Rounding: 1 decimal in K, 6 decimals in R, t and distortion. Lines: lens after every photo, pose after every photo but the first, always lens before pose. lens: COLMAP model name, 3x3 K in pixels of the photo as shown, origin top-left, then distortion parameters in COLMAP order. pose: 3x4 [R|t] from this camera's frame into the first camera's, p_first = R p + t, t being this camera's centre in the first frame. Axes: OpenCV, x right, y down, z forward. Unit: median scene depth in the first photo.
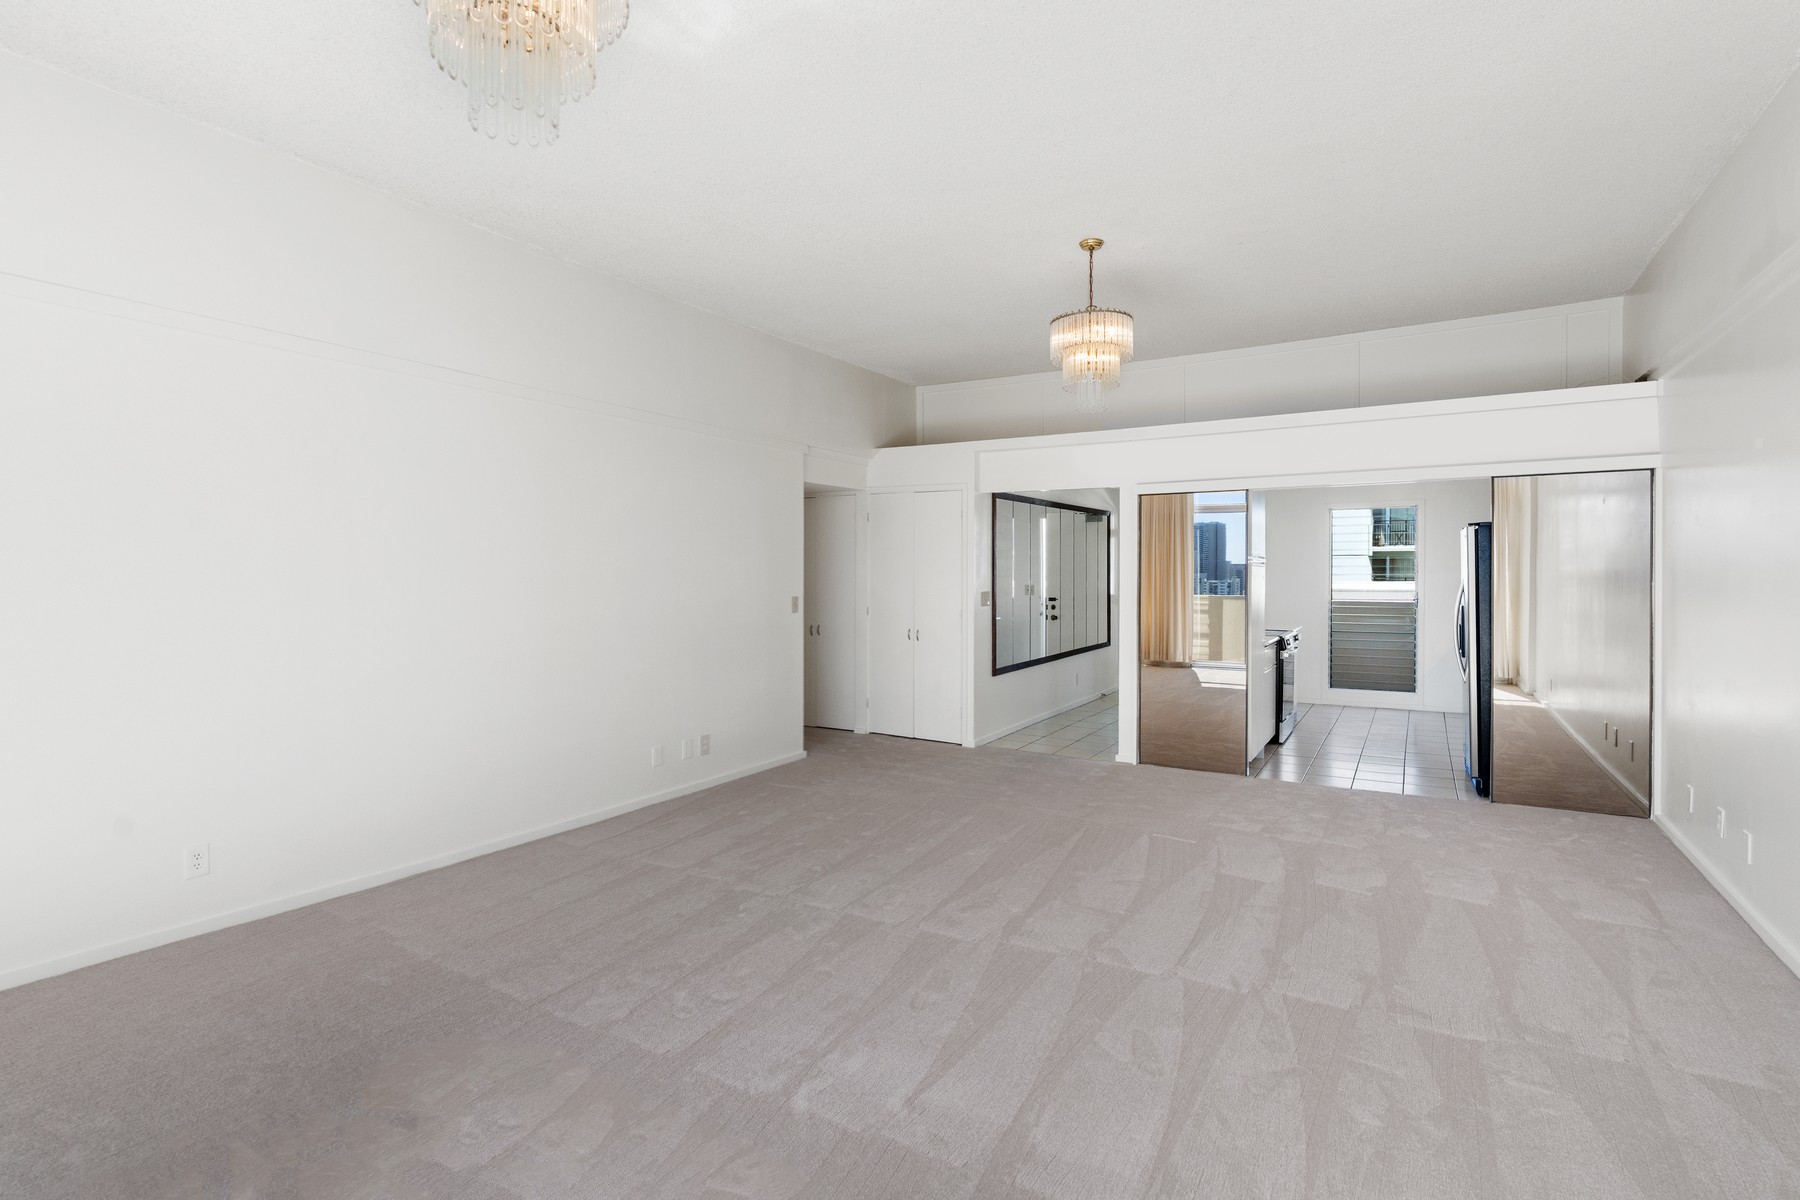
lens RADIAL K [[855.3, 0, 861.4], [0, 855.3, 582.6], [0, 0, 1]] dist [-0.012371, -0.000032]
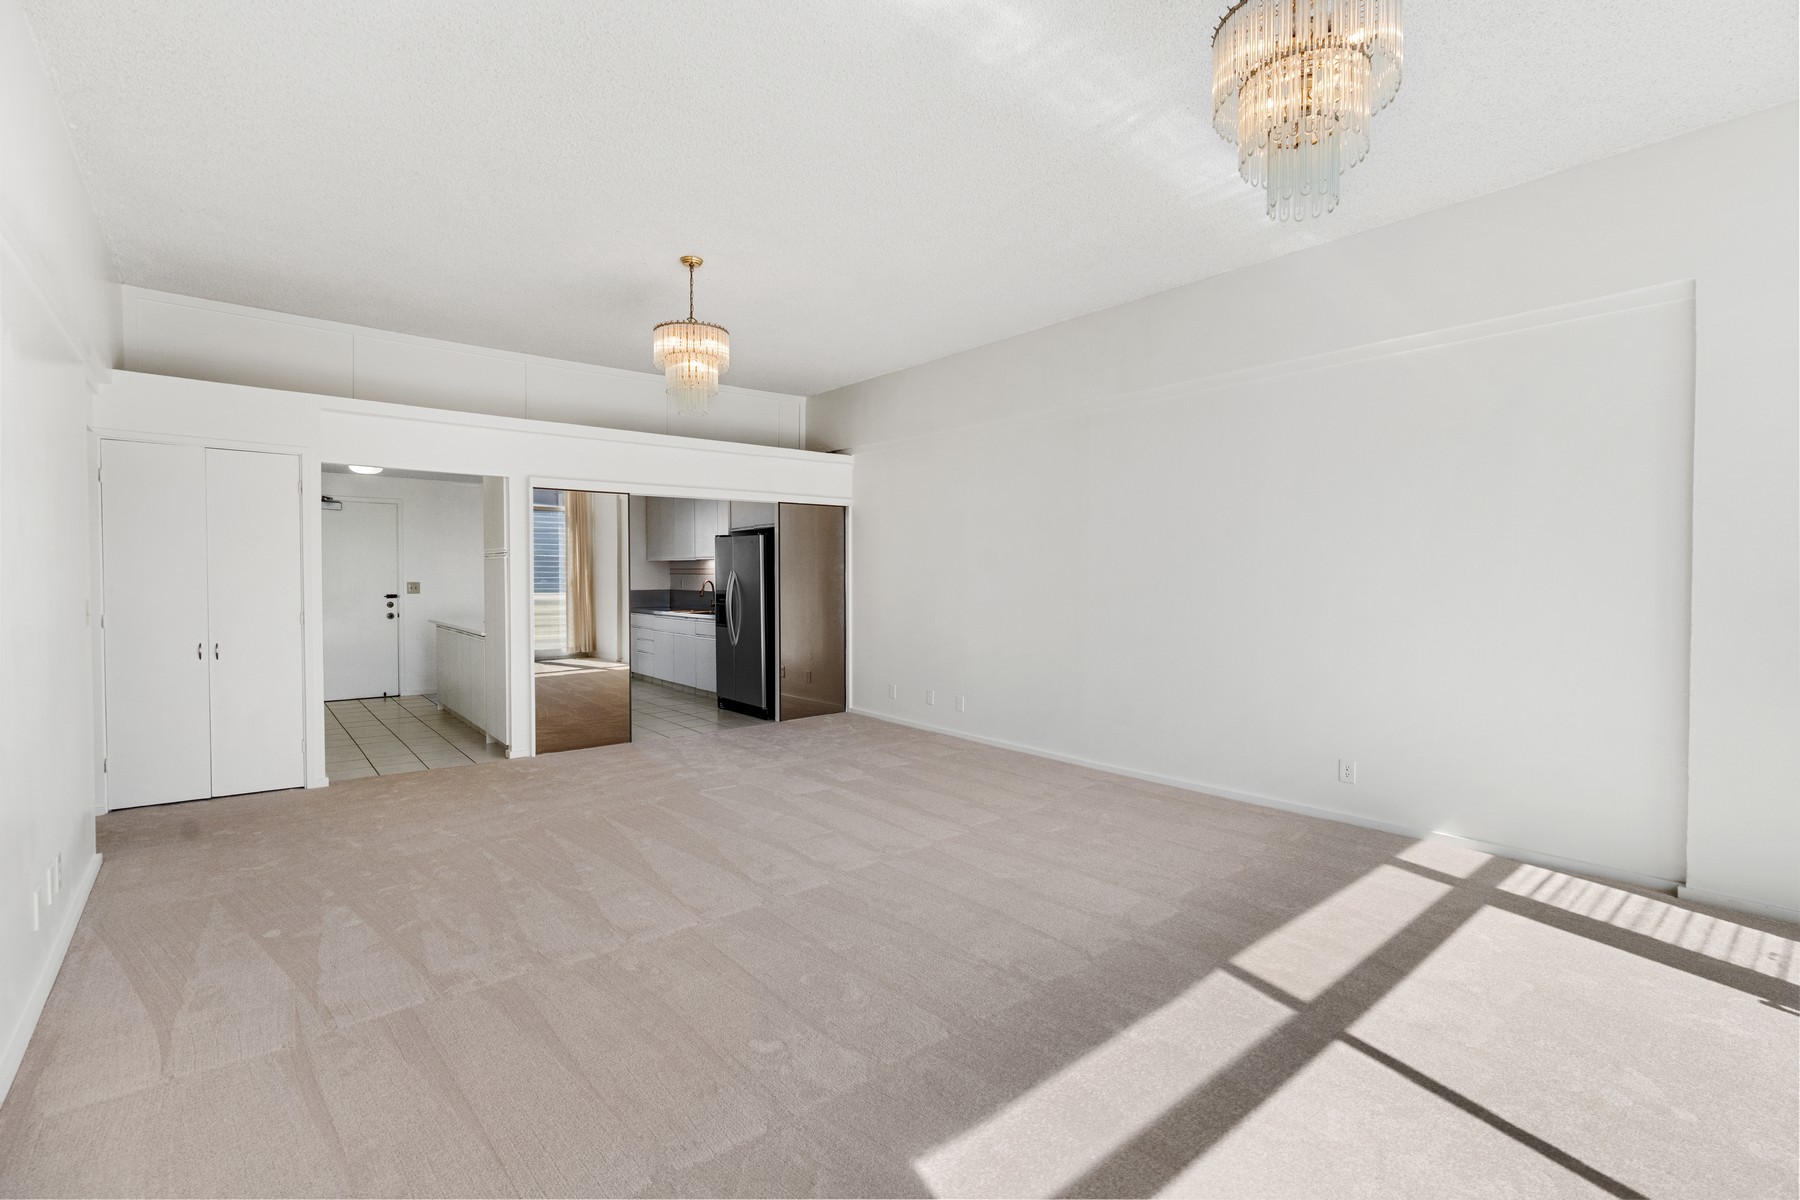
lens RADIAL K [[812.7, 0, 897.7], [0, 812.7, 593.0], [0, 0, 1]] dist [0.001110, -0.001933]
pose [[0.323212, -0.026154, 0.945965, -0.530000], [0.009632, 0.999657, 0.024348, 0.003114], [-0.946278, 0.001242, 0.323353, 0.342664]]
